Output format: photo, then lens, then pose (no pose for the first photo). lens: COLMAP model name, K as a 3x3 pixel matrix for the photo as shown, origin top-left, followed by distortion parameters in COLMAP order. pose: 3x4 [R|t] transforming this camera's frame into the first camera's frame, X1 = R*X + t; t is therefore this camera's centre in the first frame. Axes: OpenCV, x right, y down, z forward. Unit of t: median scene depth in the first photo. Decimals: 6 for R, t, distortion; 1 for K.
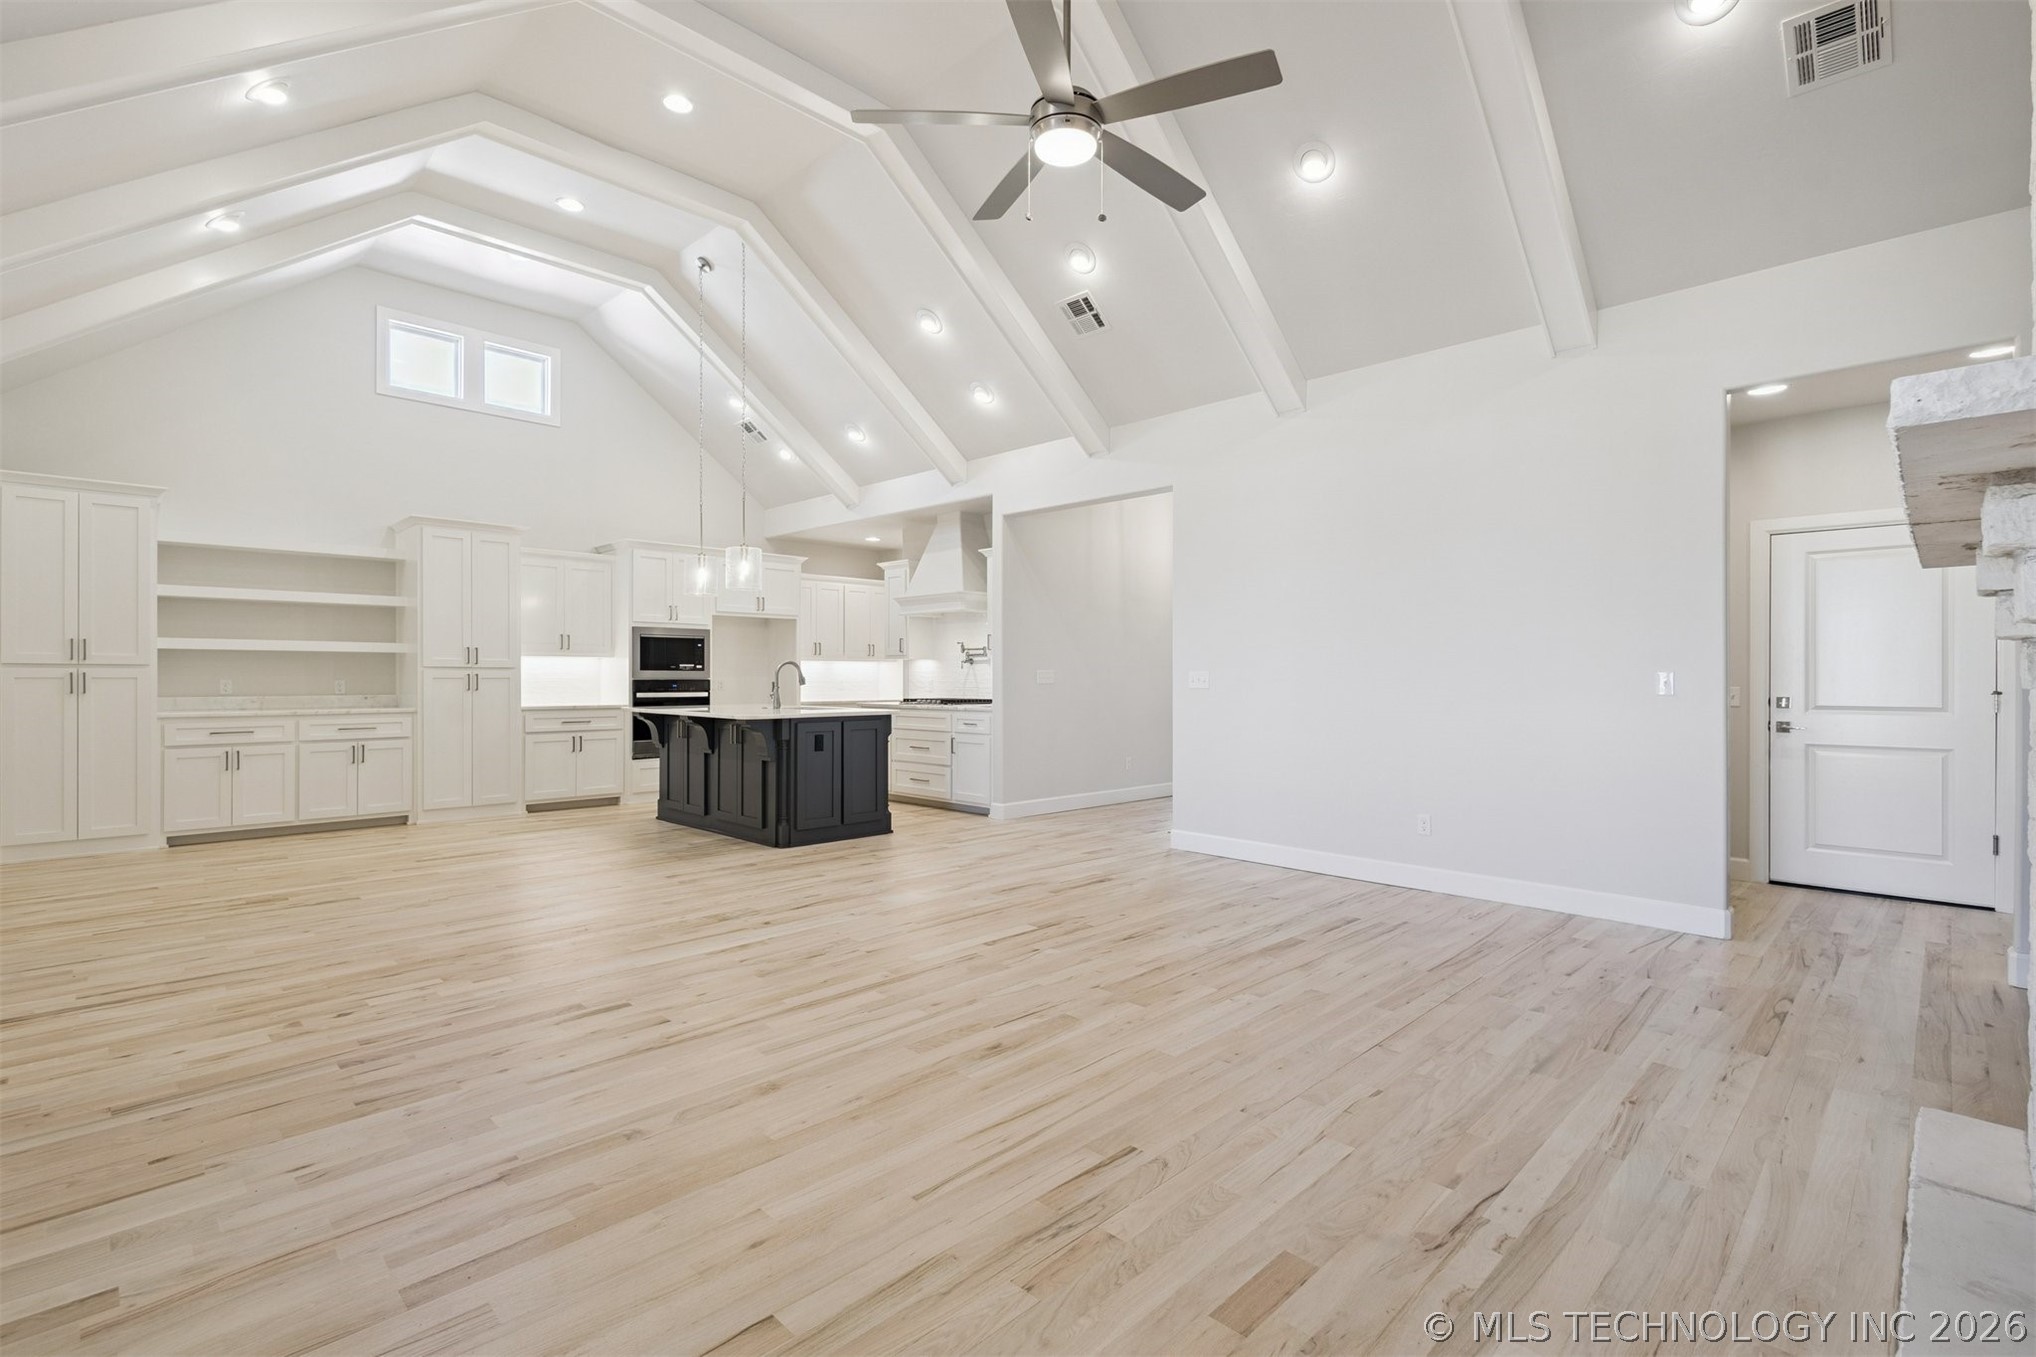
lens RADIAL K [[935.5, 0, 1016.9], [0, 935.5, 673.0], [0, 0, 1]] dist [0.006420, -0.002815]
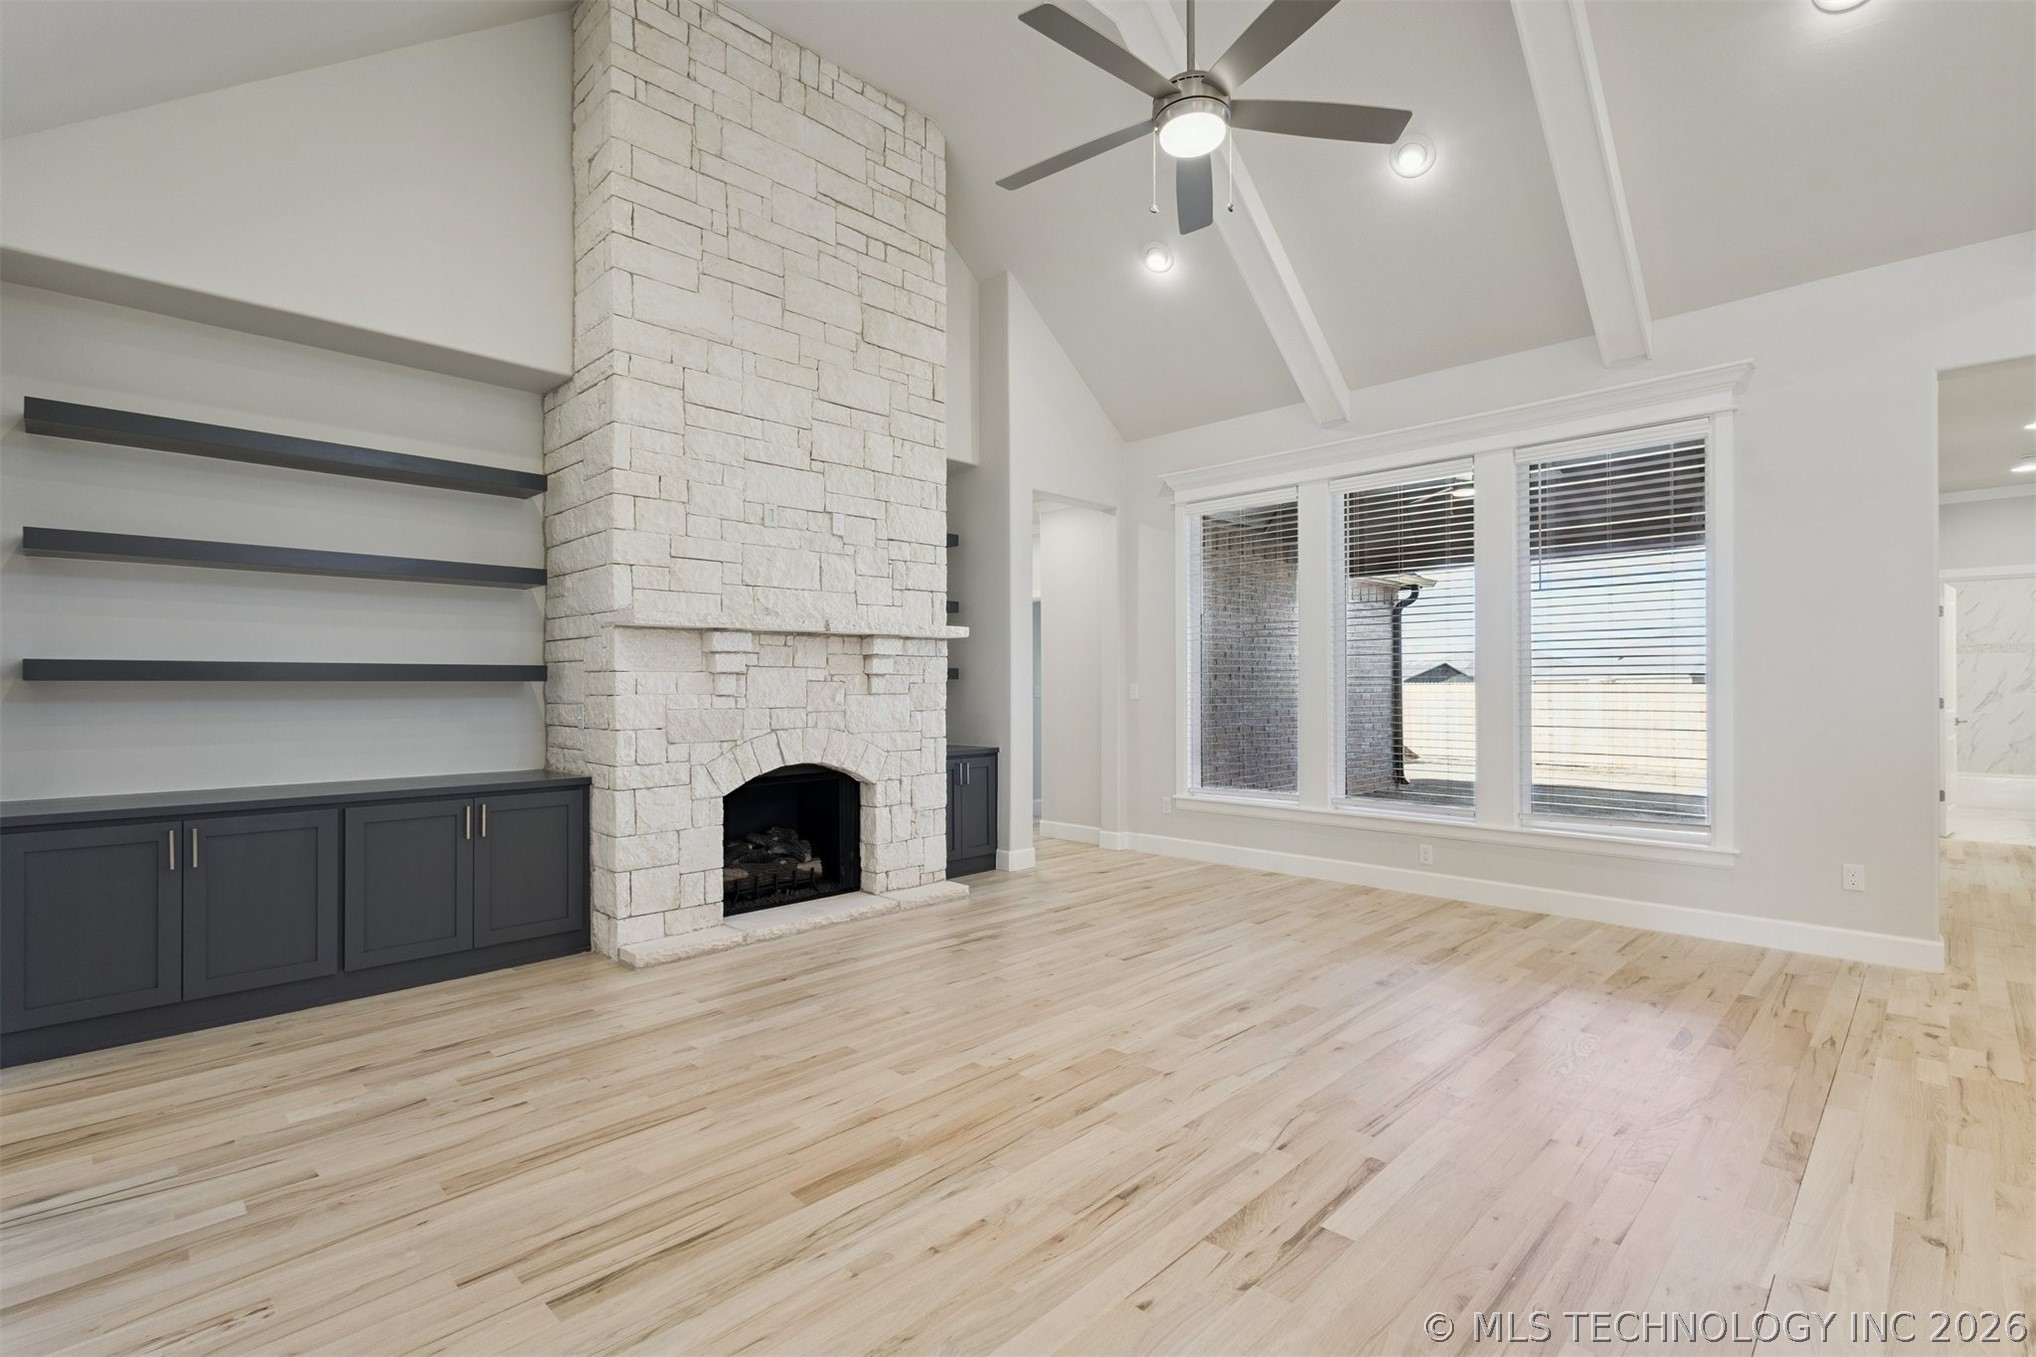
lens RADIAL K [[935.5, 0, 1001.6], [0, 935.5, 687.5], [0, 0, 1]] dist [0.006420, -0.002815]
pose [[-0.999951, 0.000939, 0.009820, 0.246531], [0.000917, 0.999997, -0.002287, 0.002791], [-0.009822, -0.002278, -0.999949, 2.031026]]
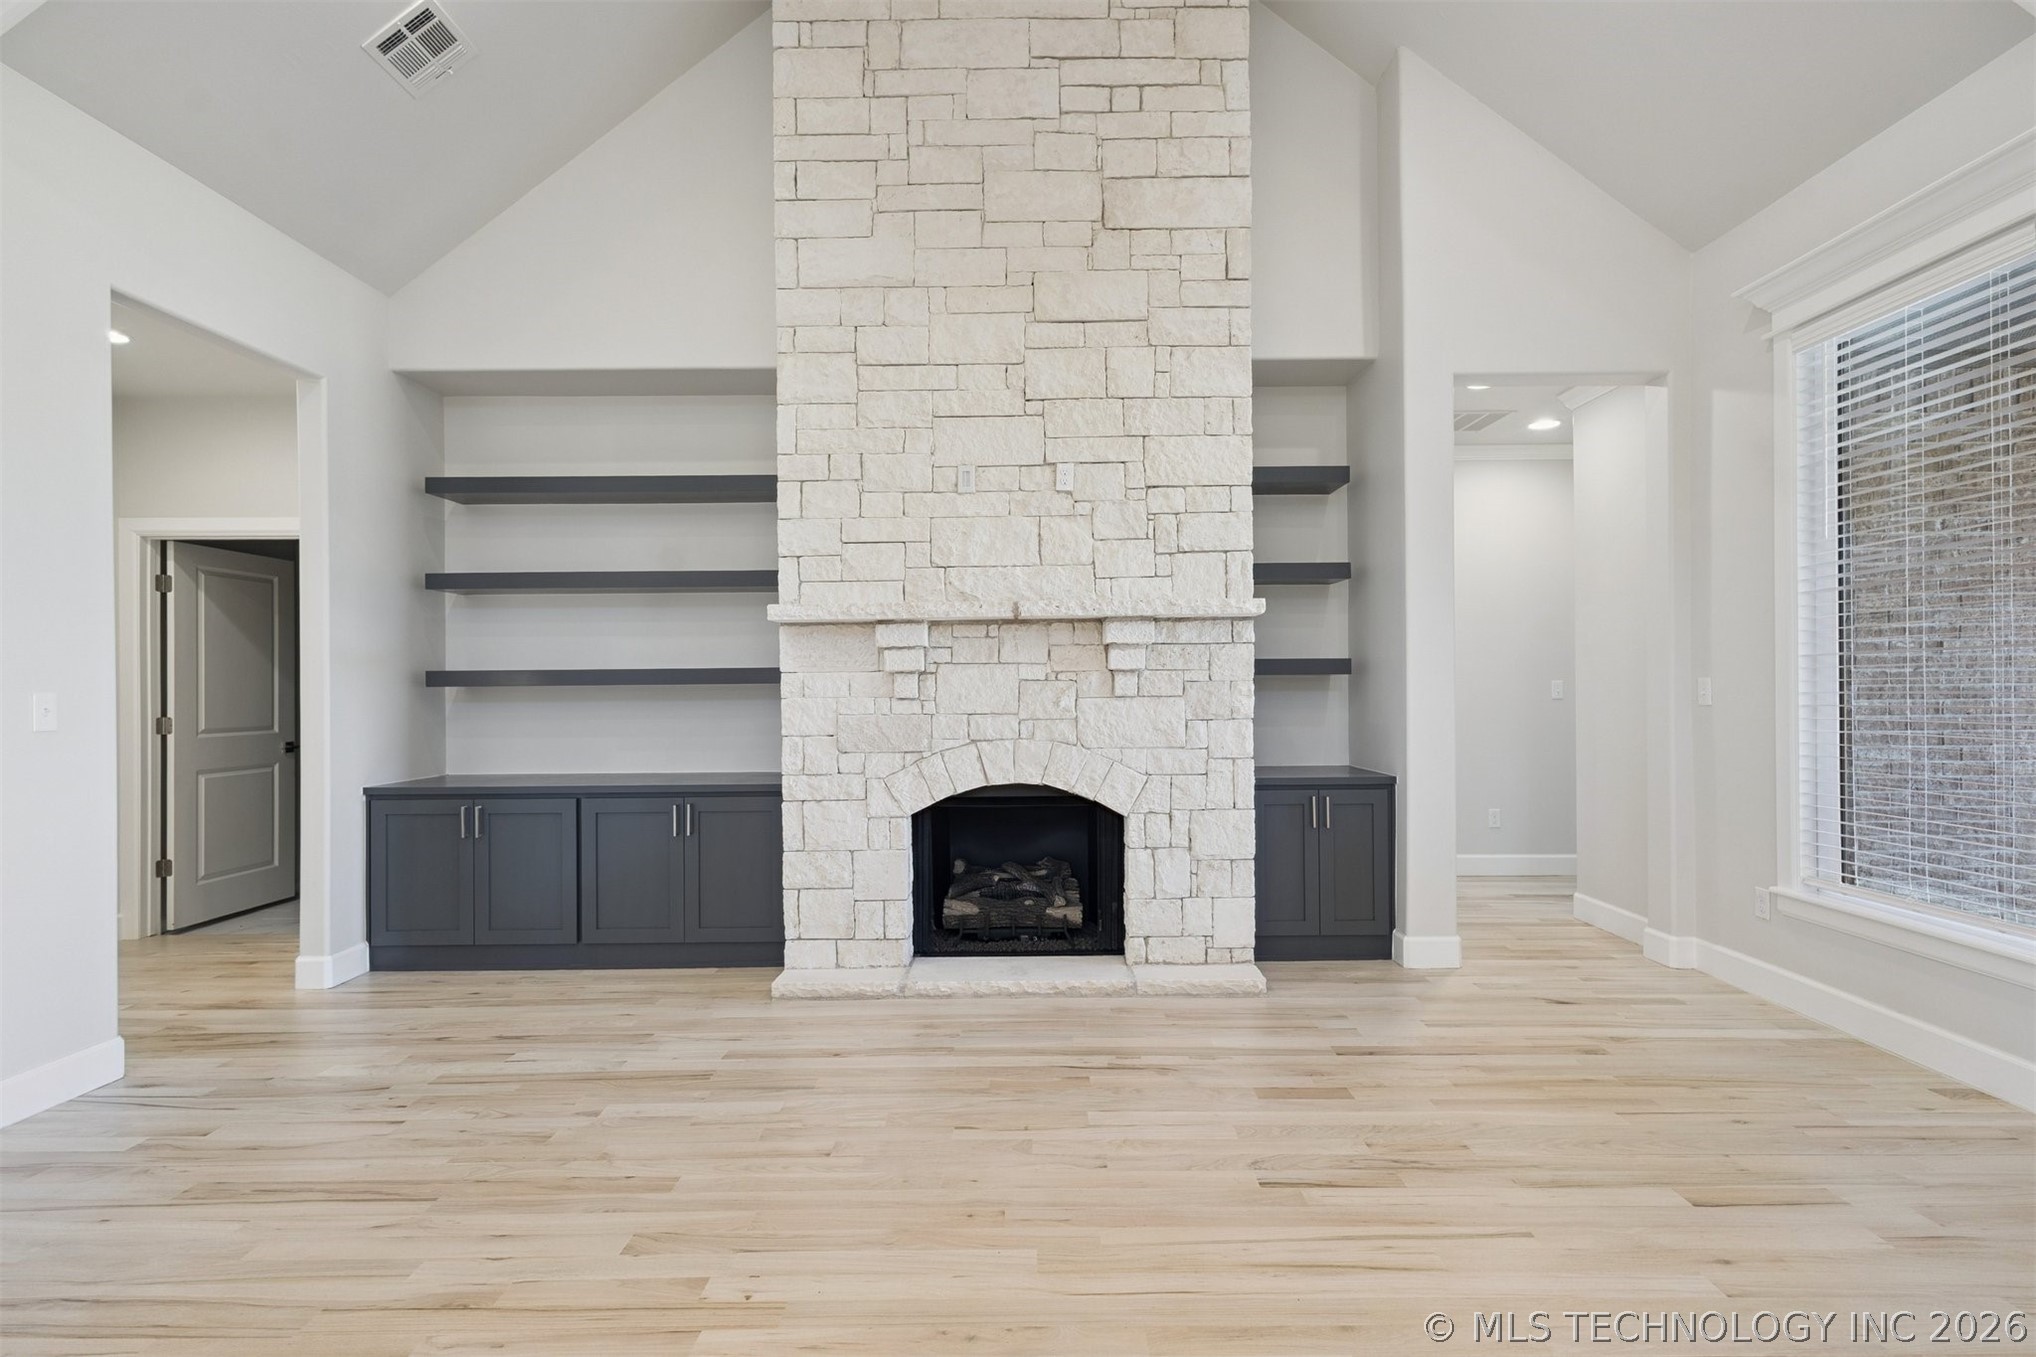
lens RADIAL K [[935.5, 0, 1021.3], [0, 935.5, 693.1], [0, 0, 1]] dist [0.006420, -0.002815]
pose [[-0.698227, 0.002229, 0.715872, -0.288184], [0.005928, 0.999979, 0.002669, 0.001578], [-0.715851, 0.006107, -0.698226, 1.360401]]
